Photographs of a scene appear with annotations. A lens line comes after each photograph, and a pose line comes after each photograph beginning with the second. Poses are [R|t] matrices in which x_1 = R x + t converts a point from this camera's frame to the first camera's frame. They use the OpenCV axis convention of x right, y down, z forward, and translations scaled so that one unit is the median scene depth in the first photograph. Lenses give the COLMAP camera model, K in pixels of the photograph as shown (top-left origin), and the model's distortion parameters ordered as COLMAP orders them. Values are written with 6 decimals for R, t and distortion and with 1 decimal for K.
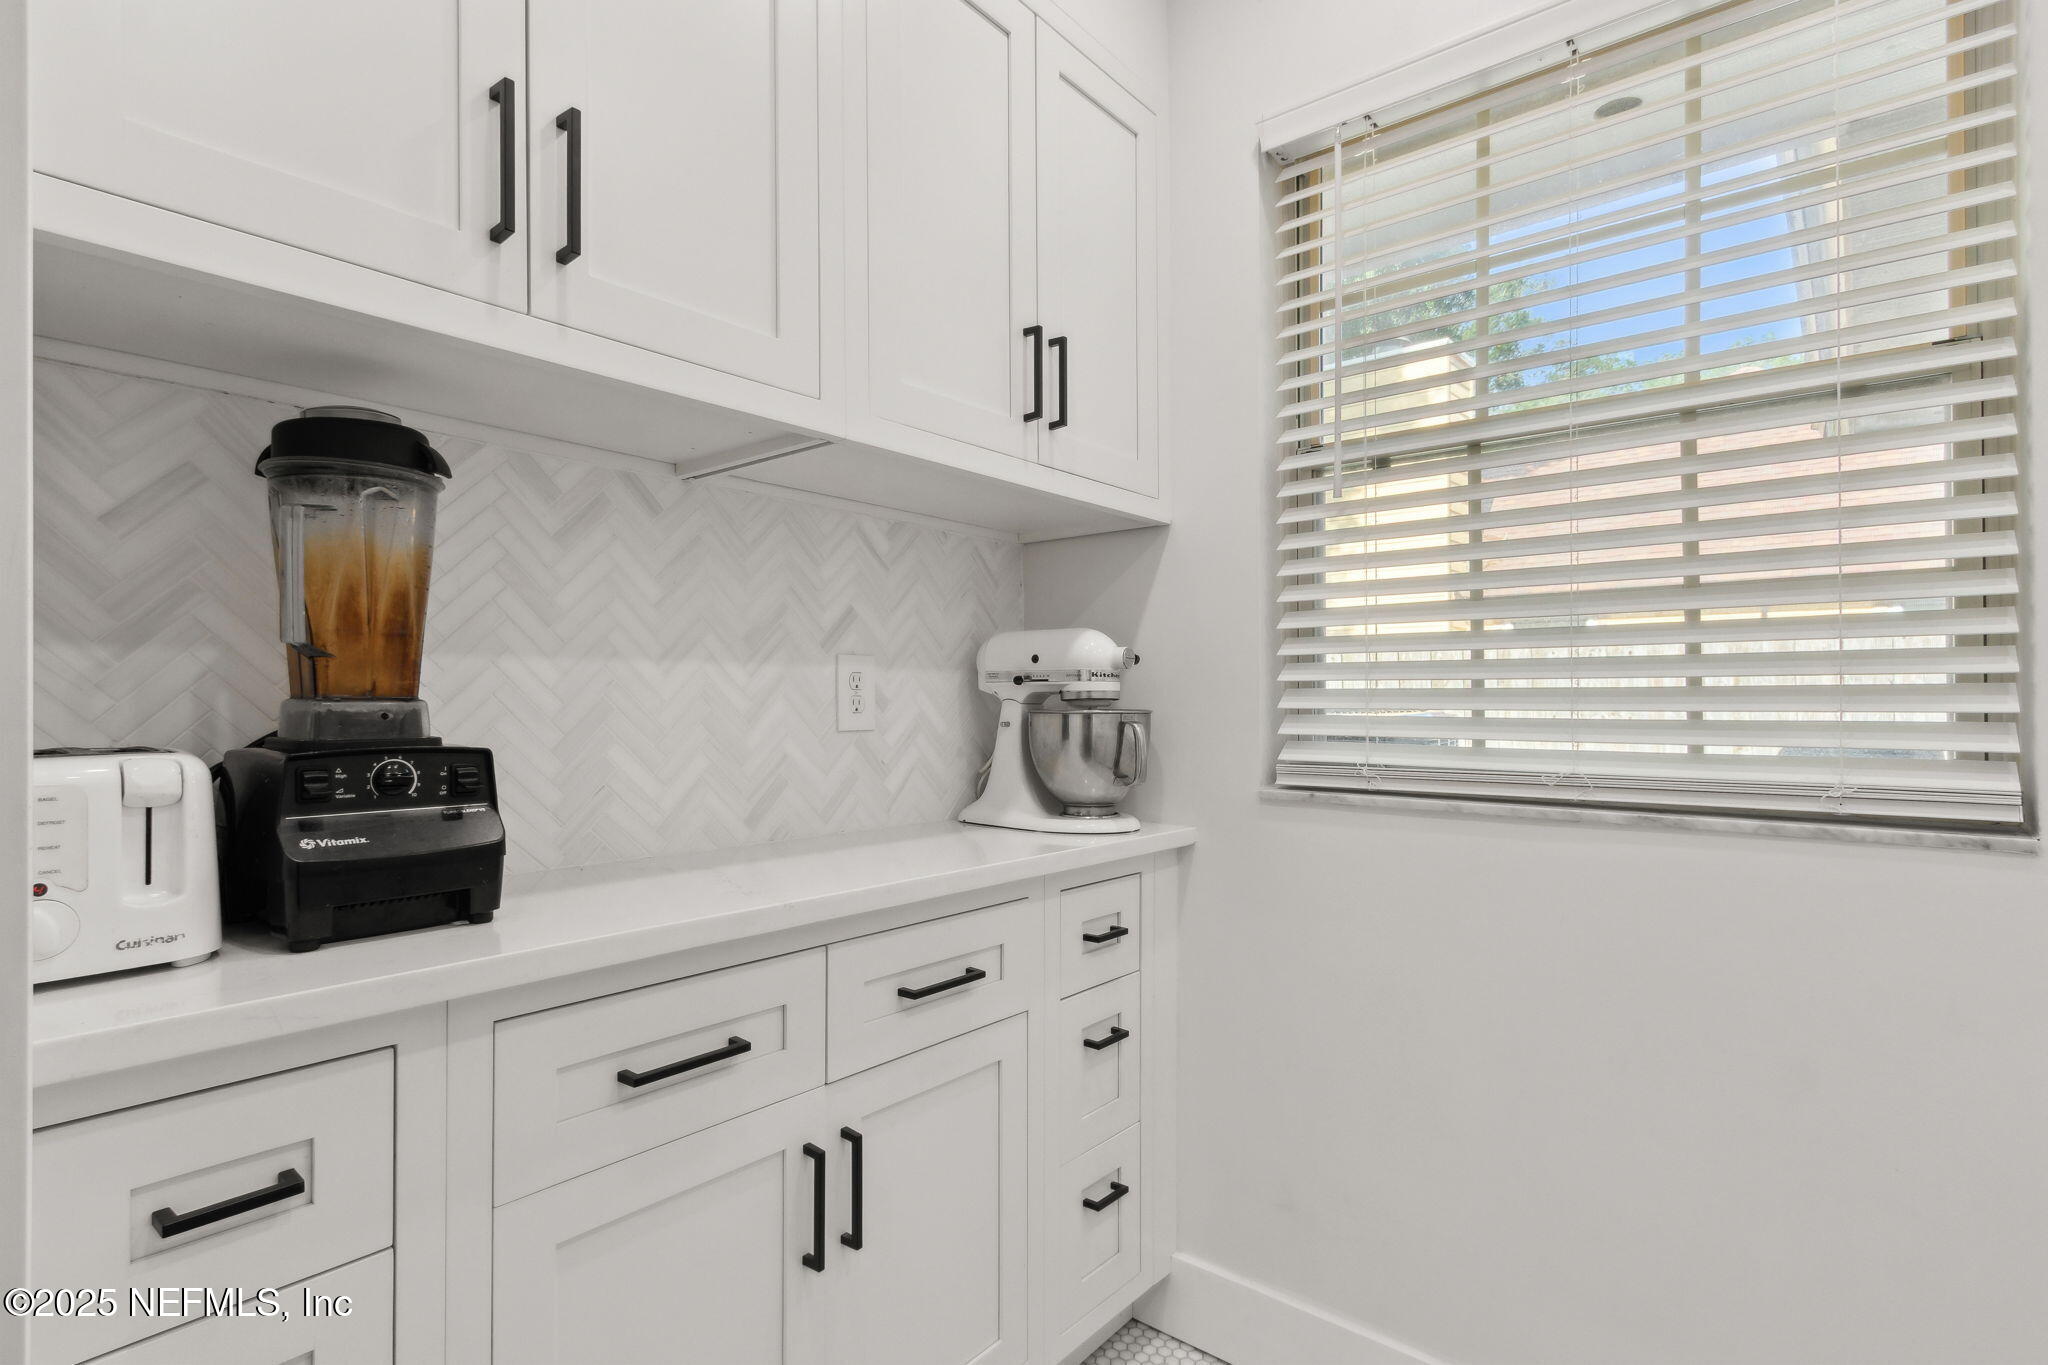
lens RADIAL K [[1054.5, 0, 1024.0], [0, 1054.5, 682.5], [0, 0, 1]] dist [0.026972, -0.000508]
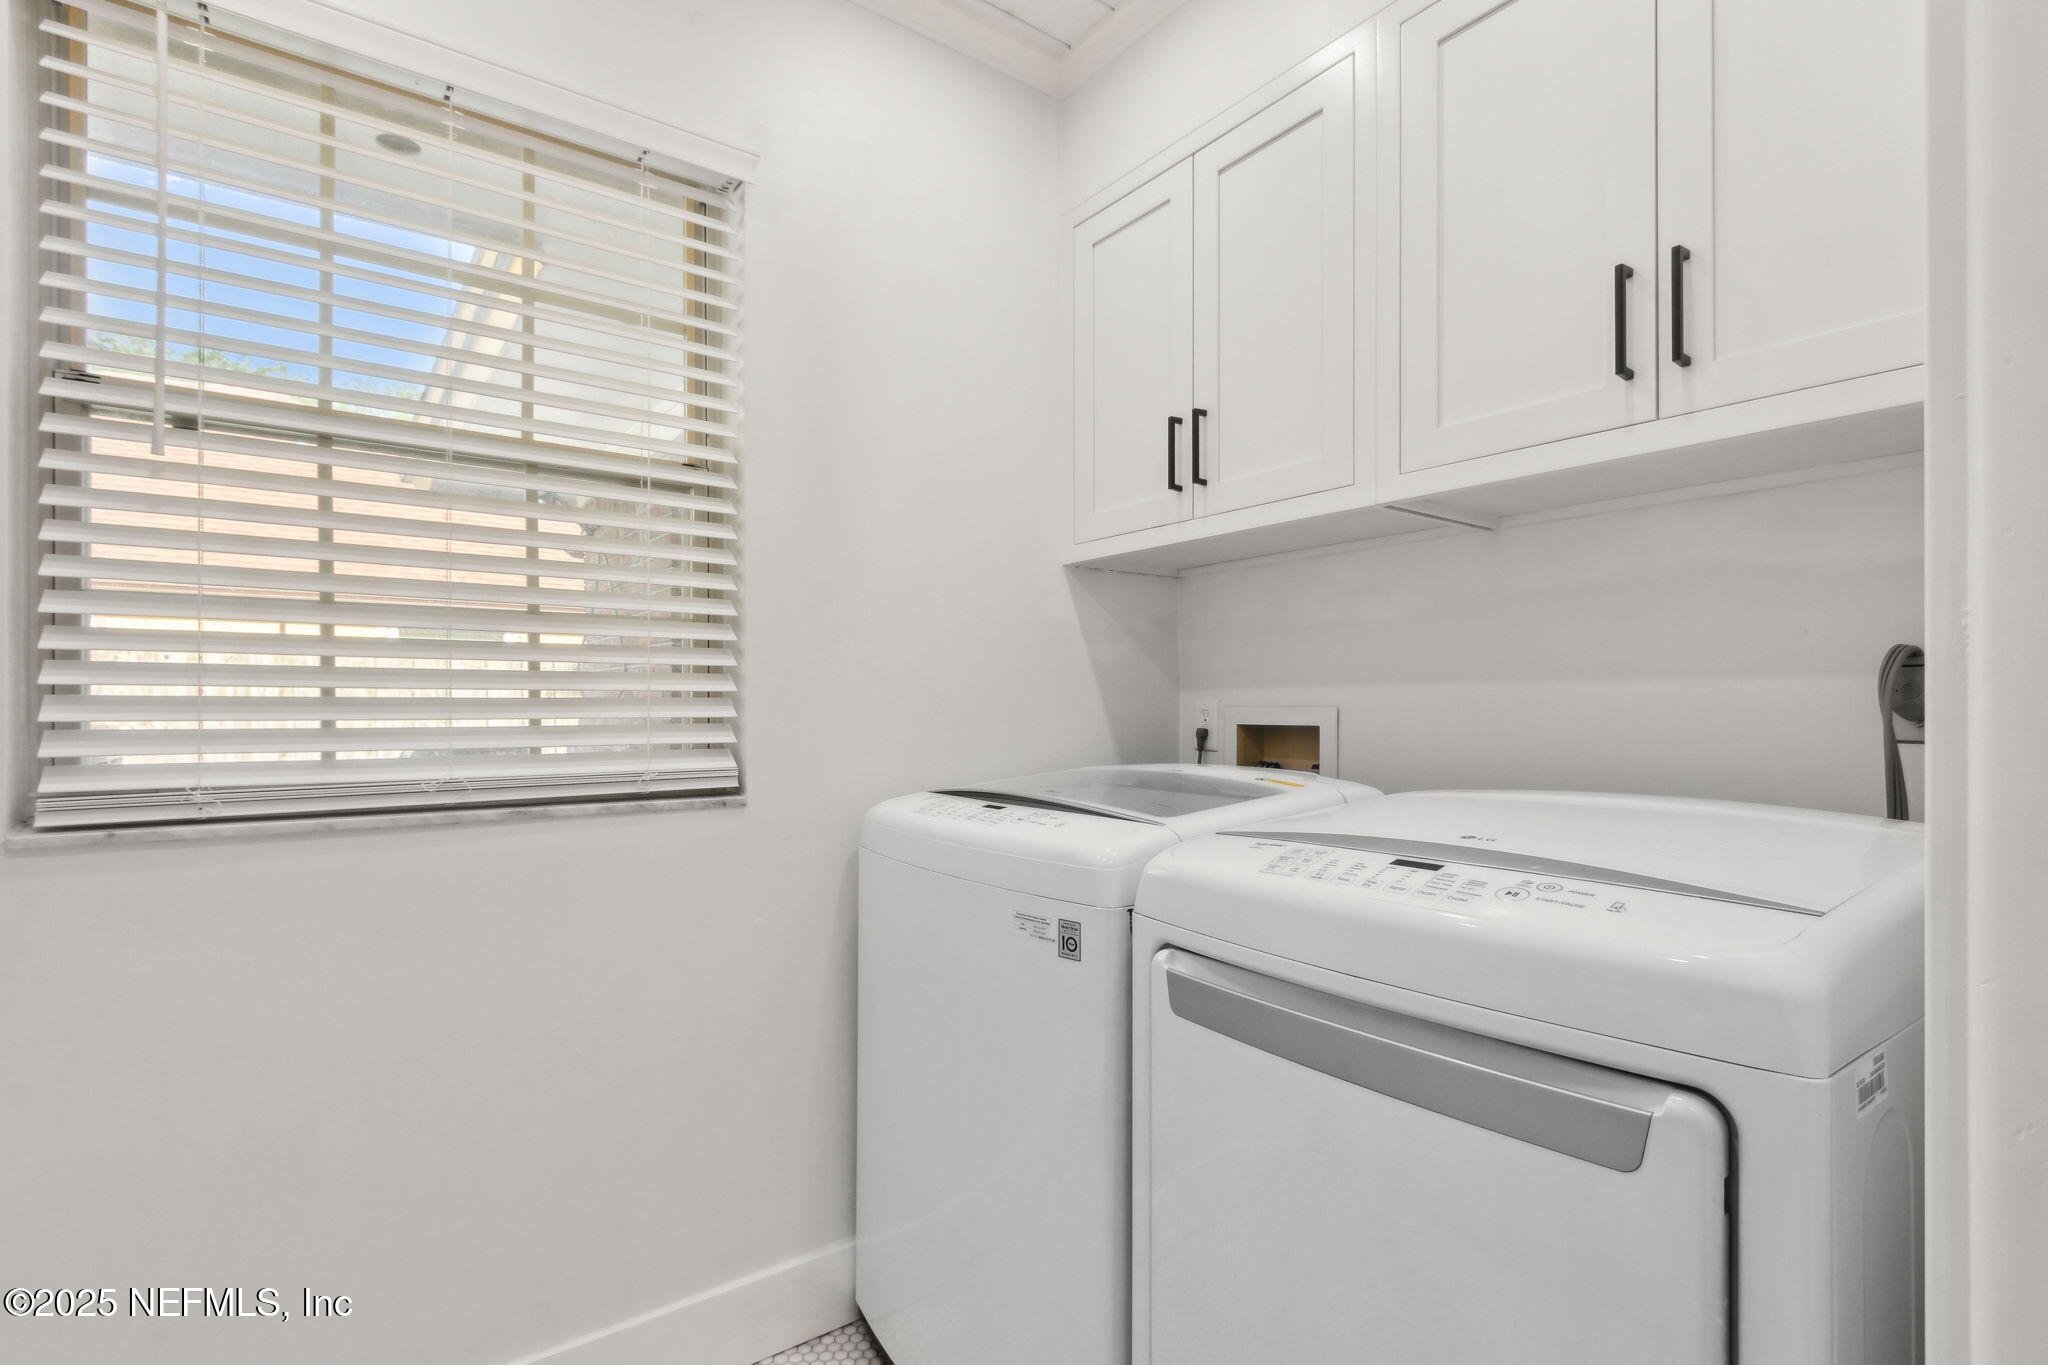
lens RADIAL K [[951.1, 0, 1007.7], [0, 951.1, 701.7], [0, 0, 1]] dist [0.005053, -0.000063]
pose [[0.250096, 0.006807, 0.968197, -0.228127], [-0.014968, 0.999883, -0.003163, 0.002926], [-0.968105, -0.013701, 0.250168, 0.193719]]
